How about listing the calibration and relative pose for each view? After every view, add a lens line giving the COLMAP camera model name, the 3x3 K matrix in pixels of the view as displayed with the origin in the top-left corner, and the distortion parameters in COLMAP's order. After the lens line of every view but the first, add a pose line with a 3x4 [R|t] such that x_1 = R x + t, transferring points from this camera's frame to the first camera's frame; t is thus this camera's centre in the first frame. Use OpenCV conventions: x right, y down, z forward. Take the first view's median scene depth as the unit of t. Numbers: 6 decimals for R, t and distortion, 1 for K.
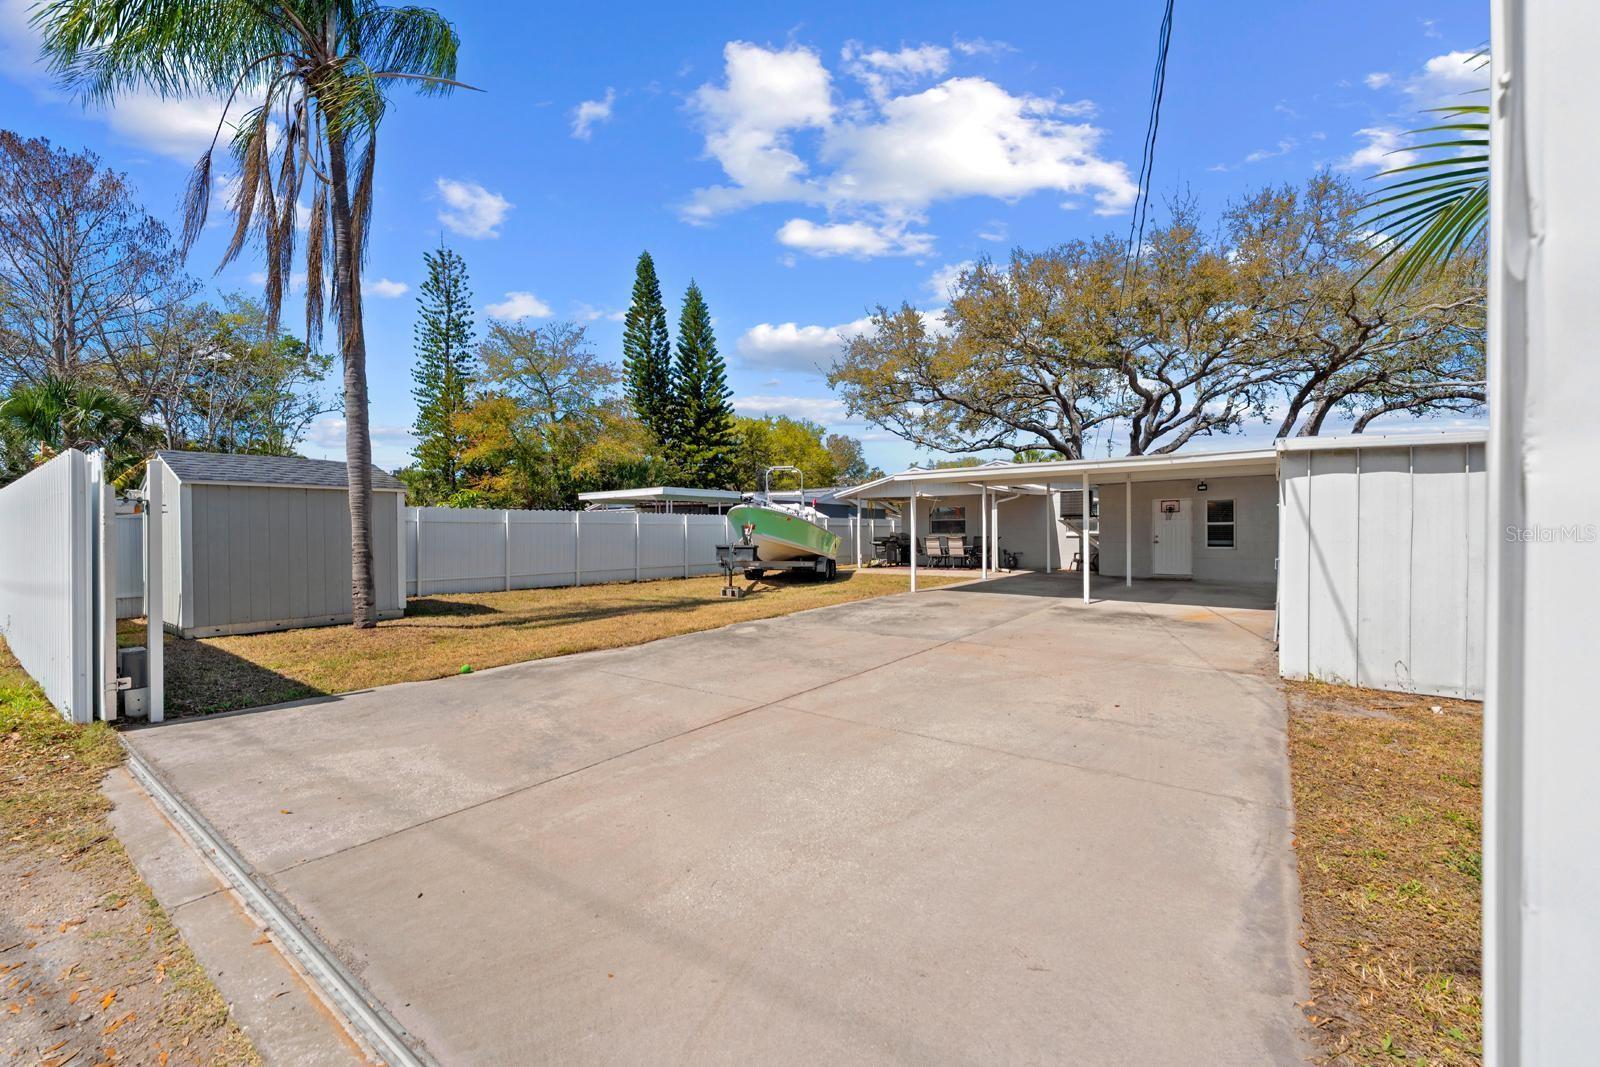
lens RADIAL K [[646.3, 0, 798.1], [0, 646.3, 534.6], [0, 0, 1]] dist [-0.000233, -0.001650]
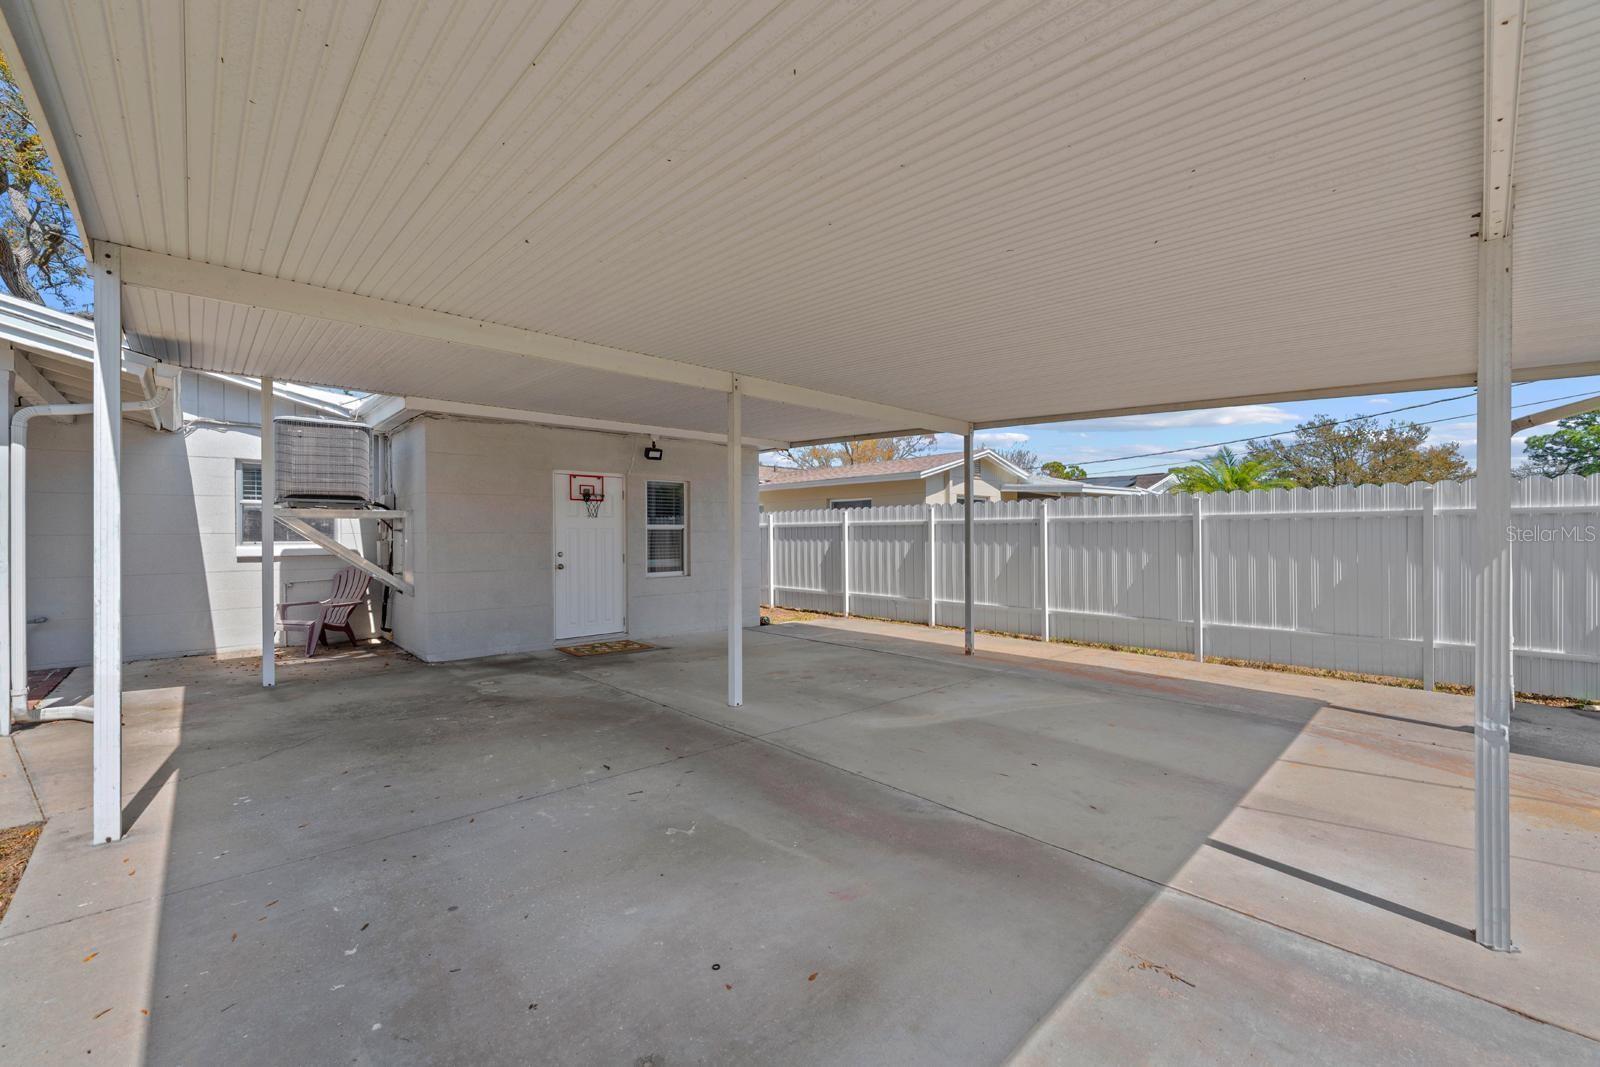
lens RADIAL K [[646.3, 0, 799.7], [0, 646.3, 532.4], [0, 0, 1]] dist [-0.000233, -0.001650]
pose [[0.183088, -0.000022, 0.983096, 0.152991], [0.006332, 0.999979, -0.001157, -0.010742], [-0.983076, 0.006437, 0.183085, 0.776110]]
